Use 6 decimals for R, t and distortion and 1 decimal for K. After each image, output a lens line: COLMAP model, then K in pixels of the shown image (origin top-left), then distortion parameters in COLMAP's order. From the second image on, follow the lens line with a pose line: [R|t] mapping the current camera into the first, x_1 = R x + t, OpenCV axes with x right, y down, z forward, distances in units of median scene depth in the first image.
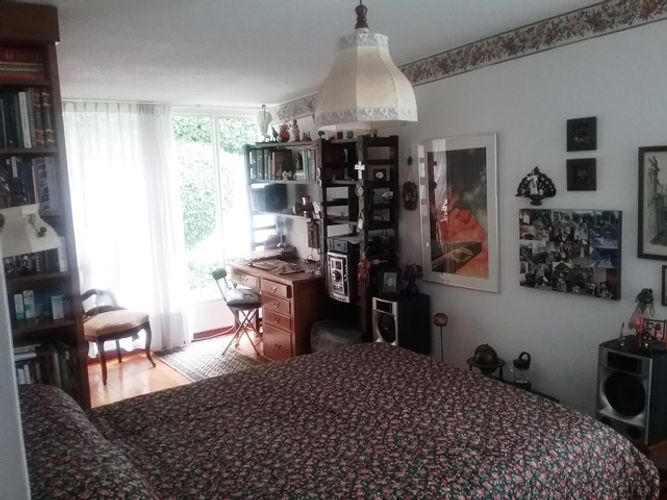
lens RADIAL K [[601.9, 0, 344.8], [0, 601.9, 249.7], [0, 0, 1]] dist [0.043573, -0.001567]
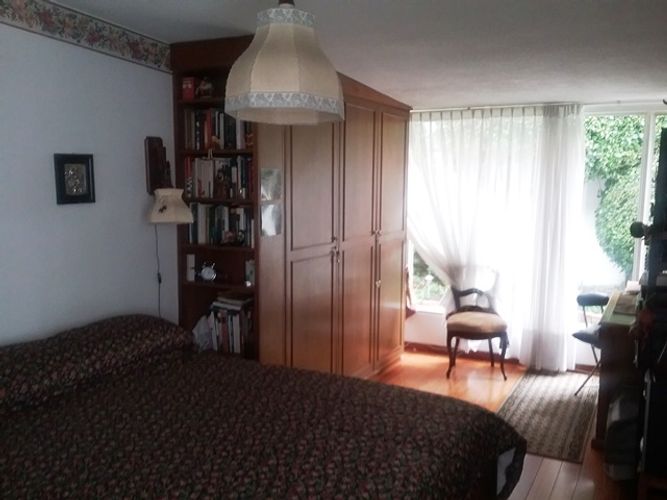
lens RADIAL K [[601.9, 0, 344.8], [0, 601.9, 249.7], [0, 0, 1]] dist [0.043573, -0.001567]
pose [[0.479119, 0.136250, -0.867111, 0.366014], [-0.152707, 0.985753, 0.070514, -0.038819], [0.864364, 0.098630, 0.493099, 0.288814]]
